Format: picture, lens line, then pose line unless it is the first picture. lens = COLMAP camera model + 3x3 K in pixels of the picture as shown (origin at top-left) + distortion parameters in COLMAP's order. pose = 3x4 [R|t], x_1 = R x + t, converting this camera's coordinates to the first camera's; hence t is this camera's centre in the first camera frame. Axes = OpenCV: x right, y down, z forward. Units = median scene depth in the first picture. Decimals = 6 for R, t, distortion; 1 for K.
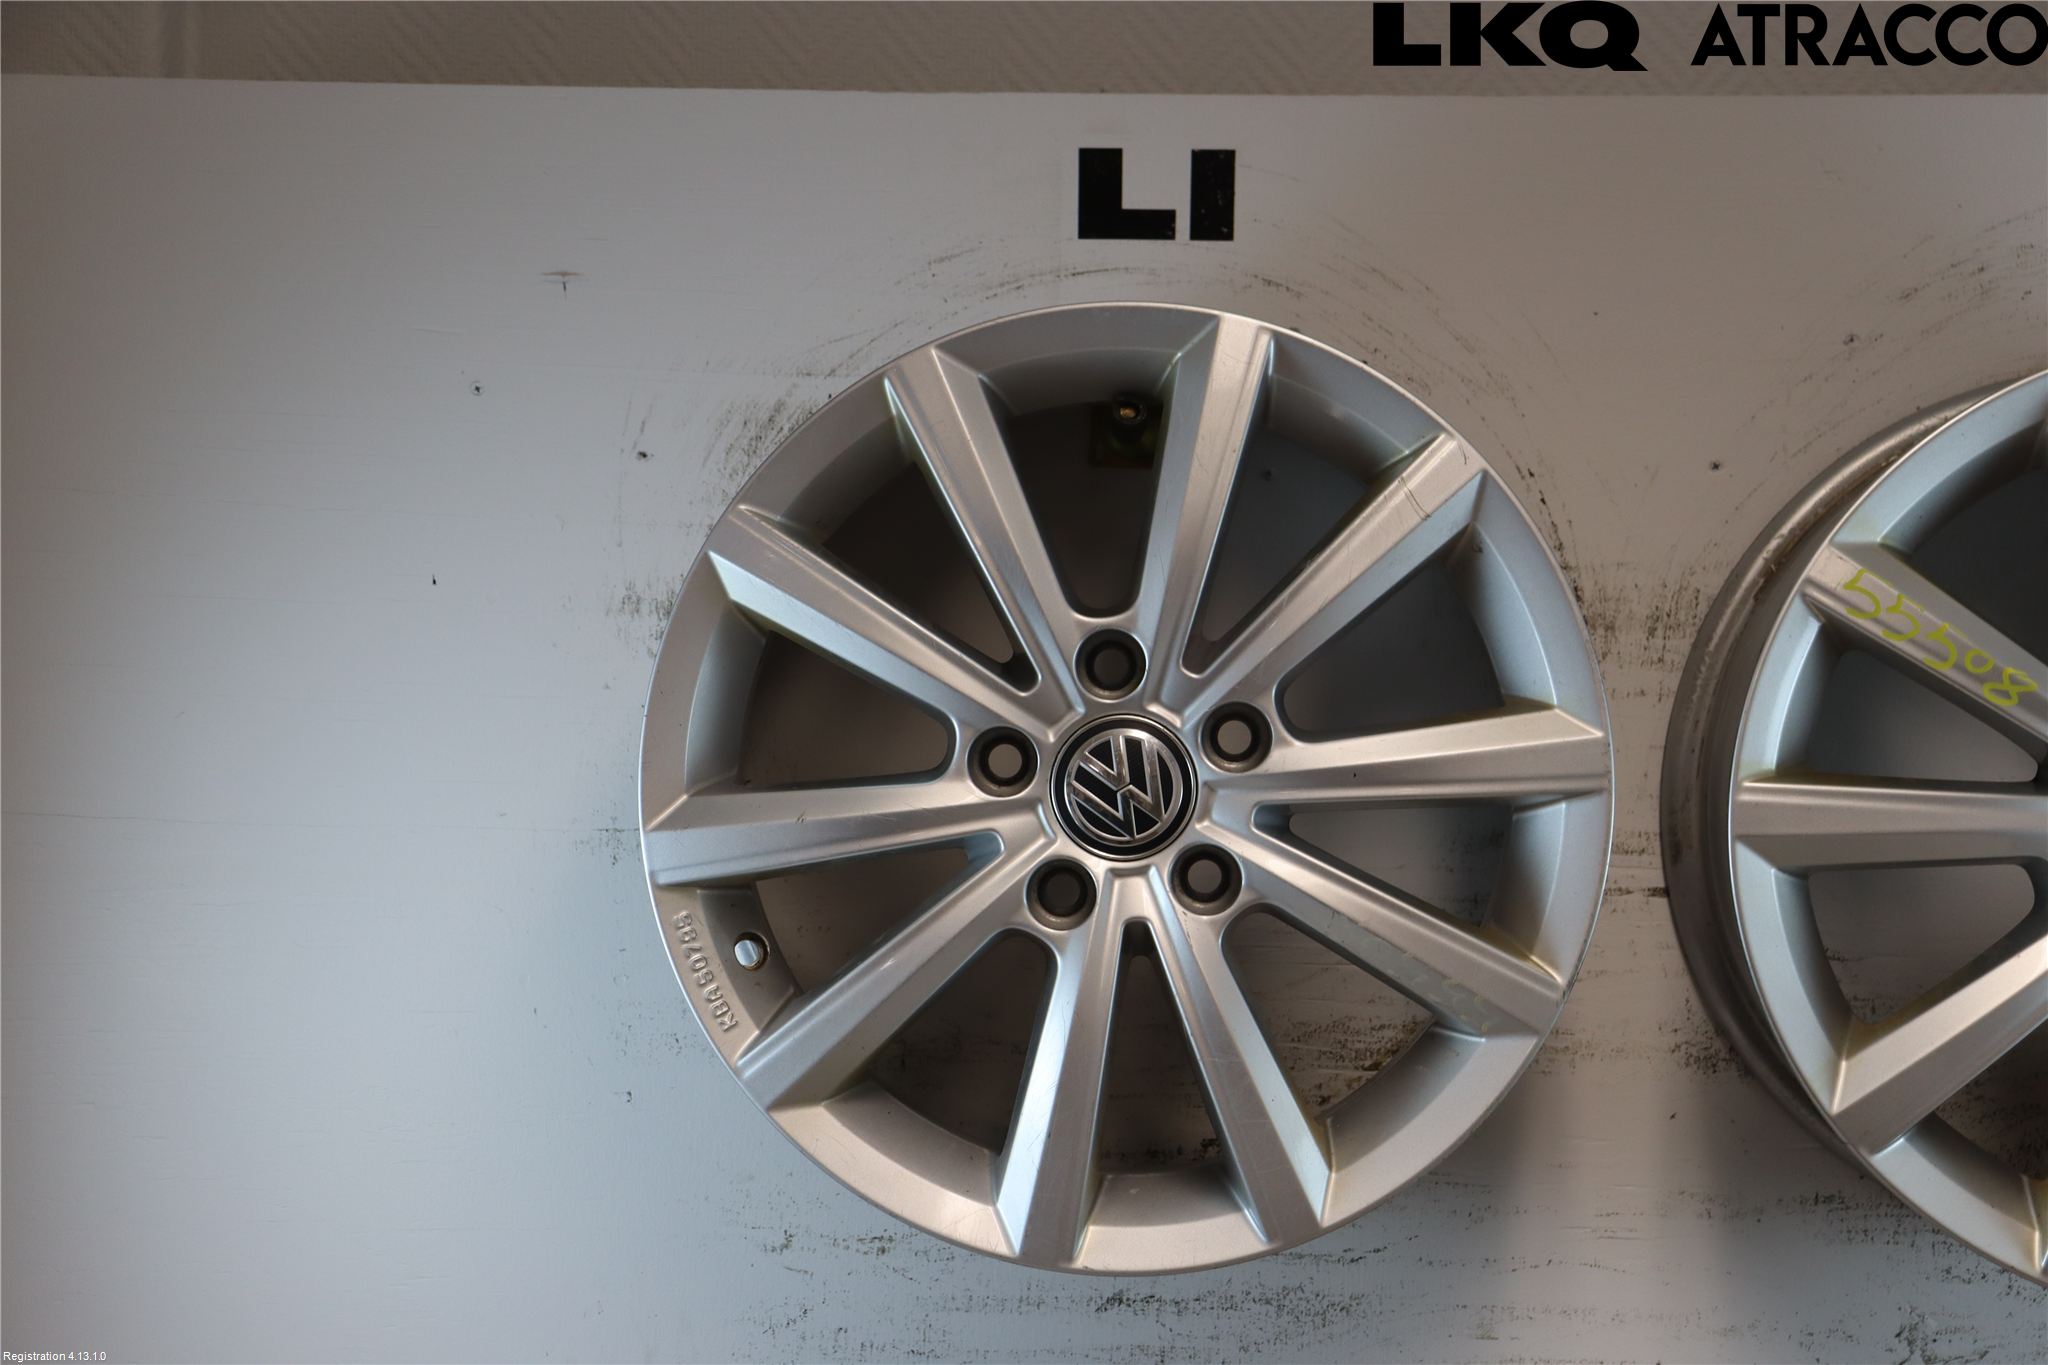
lens RADIAL K [[3155.1, 0, 1022.1], [0, 3155.1, 707.6], [0, 0, 1]] dist [0.052019, 0.468975]
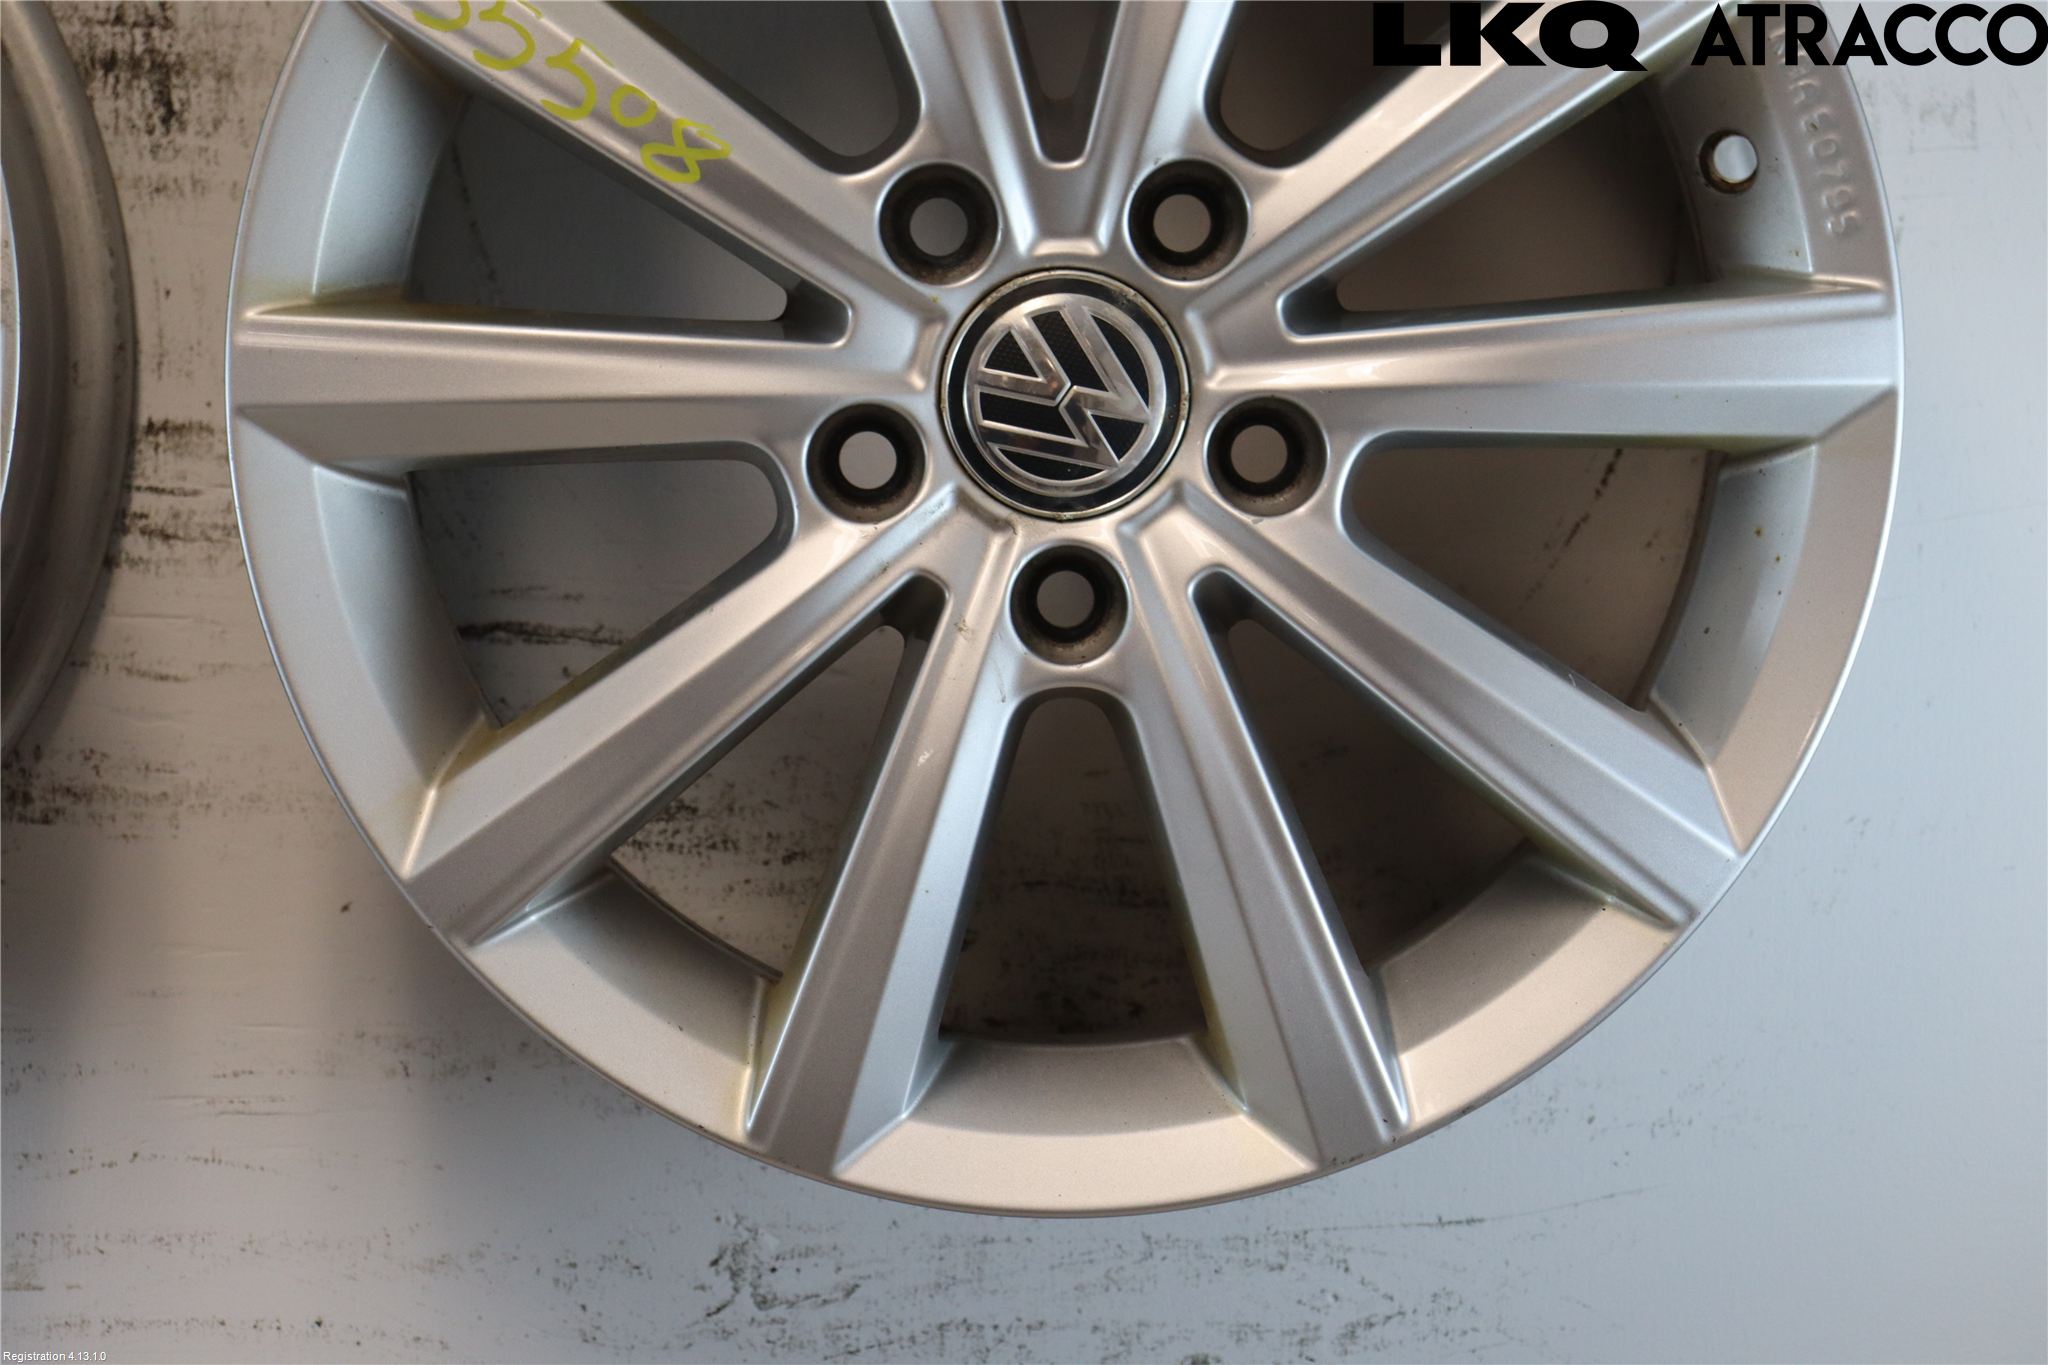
lens RADIAL K [[4929.0, 0, 1018.1], [0, 4929.0, 700.1], [0, 0, 1]] dist [0.392367, 0.753285]
pose [[0.999387, -0.001297, 0.034972, 0.330488], [-0.000494, 0.998690, 0.051159, 0.046655], [-0.034993, -0.051145, 0.998078, 0.073358]]
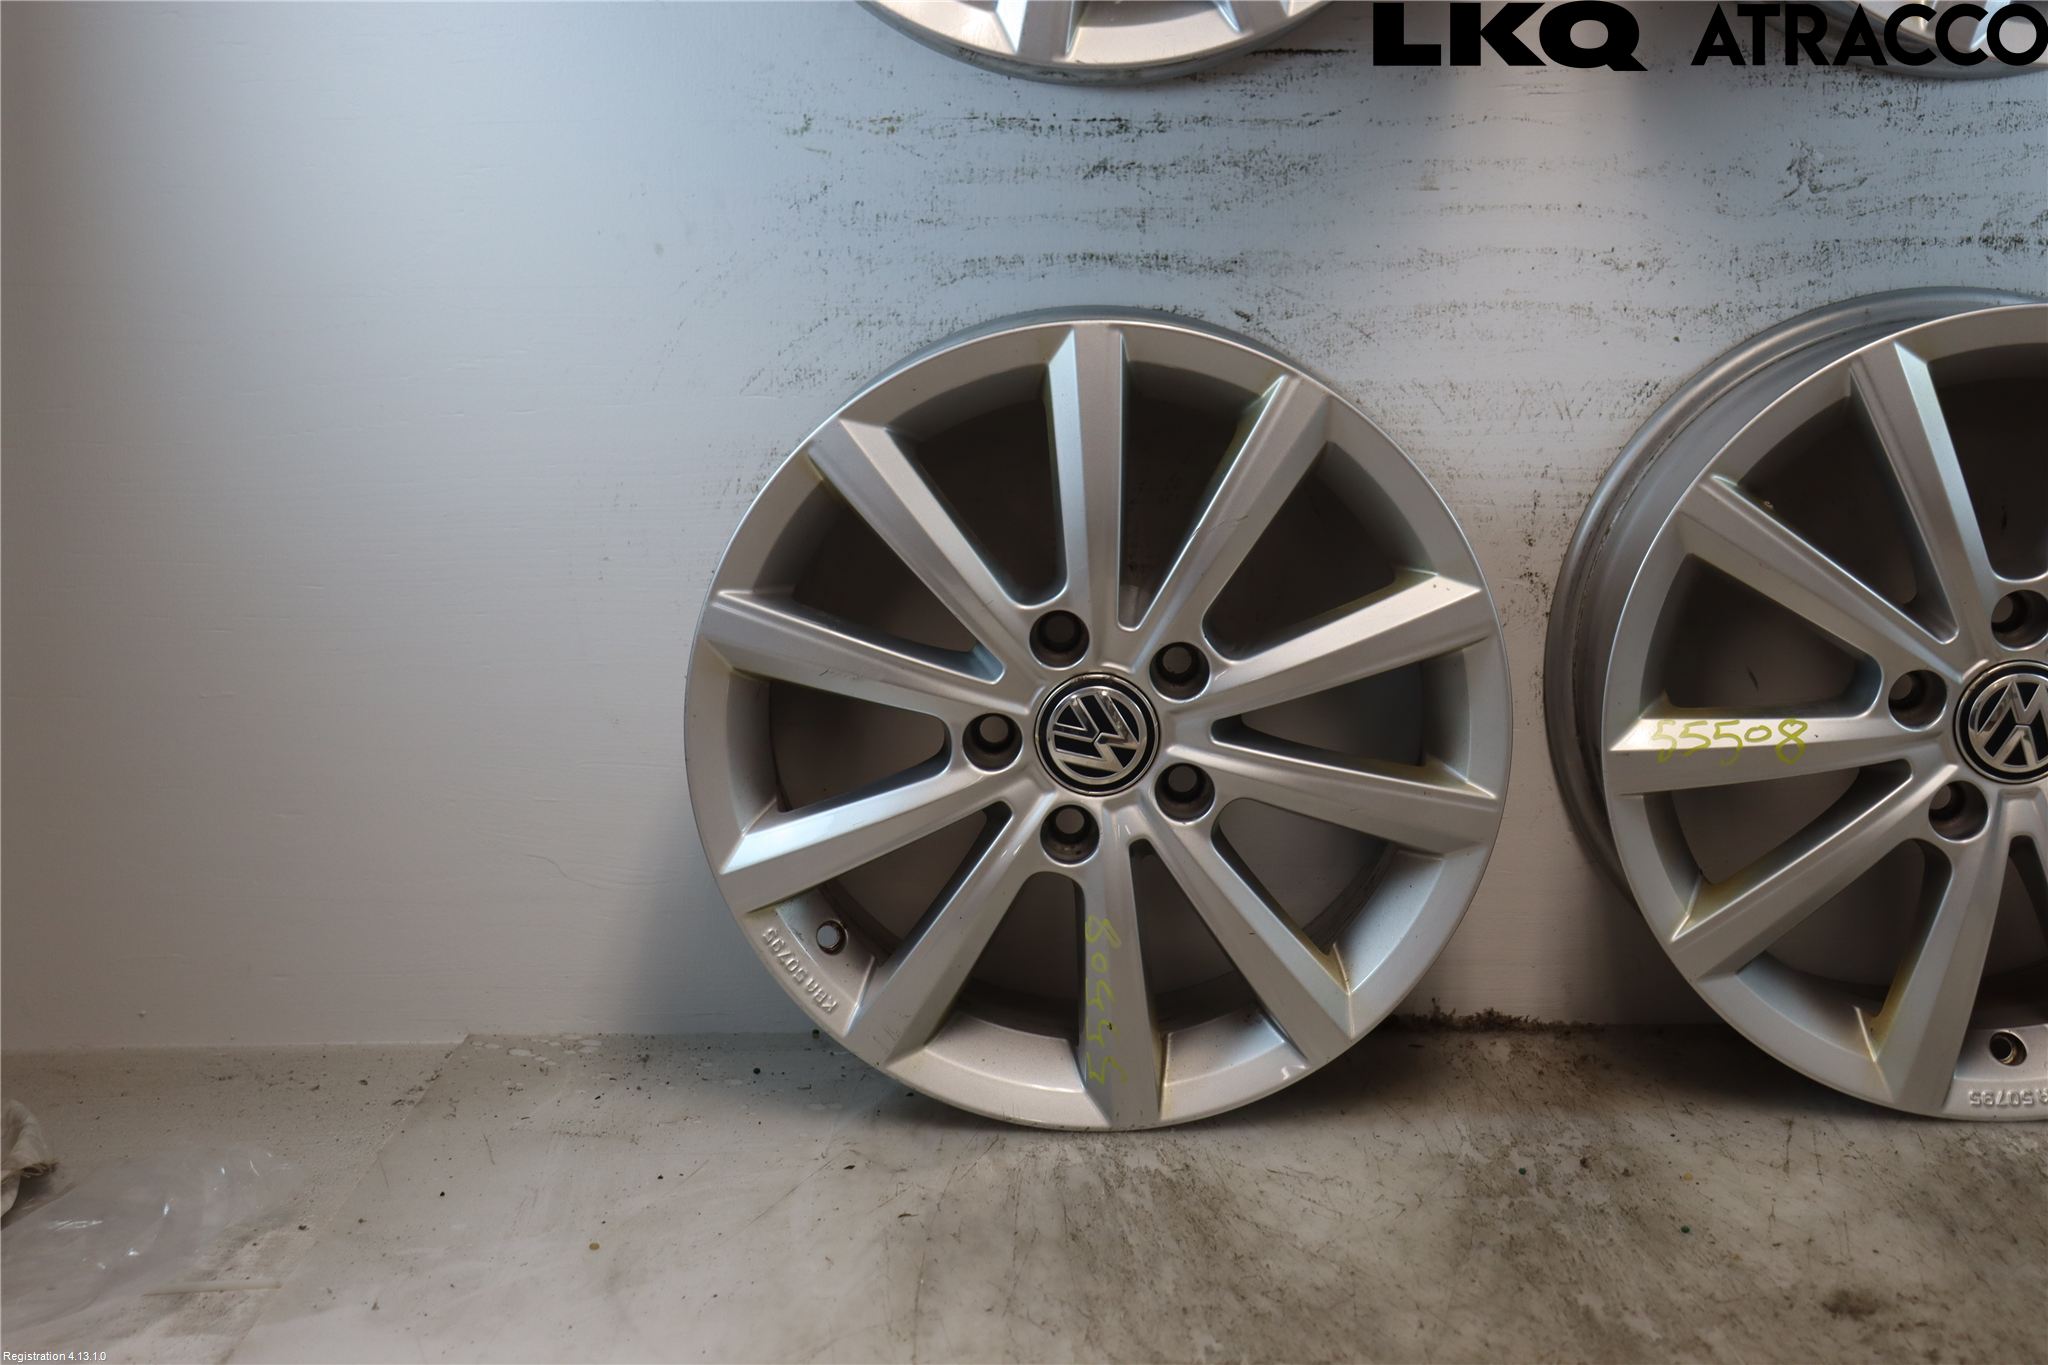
lens RADIAL K [[2791.6, 0, 1020.0], [0, 2791.6, 697.4], [0, 0, 1]] dist [0.000518, 0.379204]
pose [[0.999472, -0.031051, 0.009535, -0.016102], [0.028934, 0.984477, 0.173110, 0.222404], [-0.014762, -0.172743, 0.984856, -0.012258]]
